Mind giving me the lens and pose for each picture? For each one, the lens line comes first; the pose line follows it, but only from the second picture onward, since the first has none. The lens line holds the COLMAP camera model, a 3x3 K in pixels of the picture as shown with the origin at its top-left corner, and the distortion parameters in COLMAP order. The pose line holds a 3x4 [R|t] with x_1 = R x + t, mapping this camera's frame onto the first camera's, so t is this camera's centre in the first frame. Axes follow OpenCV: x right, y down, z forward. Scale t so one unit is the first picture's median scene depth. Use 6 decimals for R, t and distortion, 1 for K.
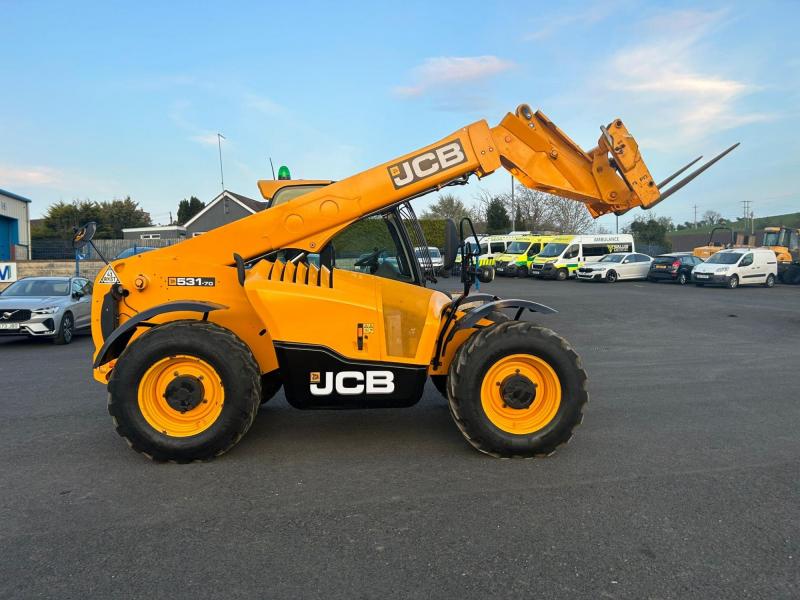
lens RADIAL K [[604.0, 0, 407.9], [0, 604.0, 296.3], [0, 0, 1]] dist [0.060348, -0.067653]
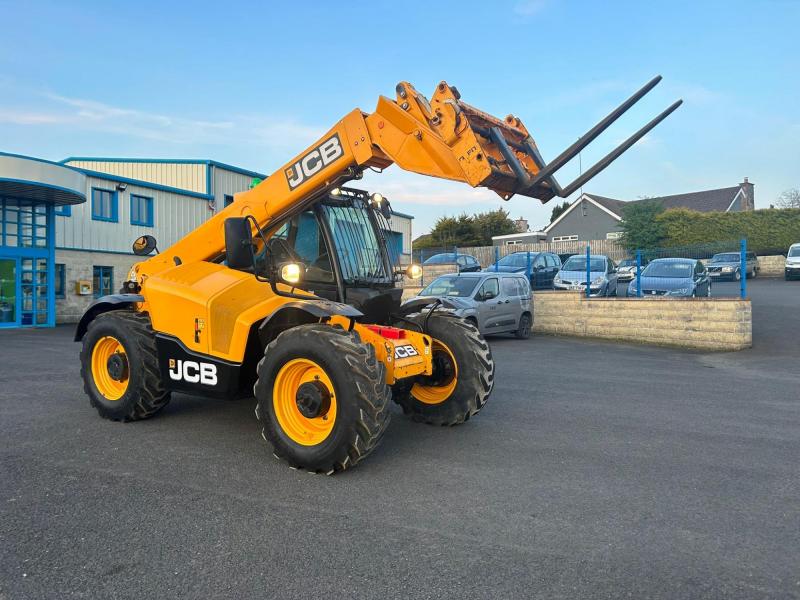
lens RADIAL K [[604.0, 0, 399.6], [0, 604.0, 297.6], [0, 0, 1]] dist [0.060348, -0.067653]
pose [[0.779297, 0.022985, -0.626233, 0.788695], [-0.025726, 0.999658, 0.004677, -0.006273], [0.626126, 0.012465, 0.779622, 0.327616]]
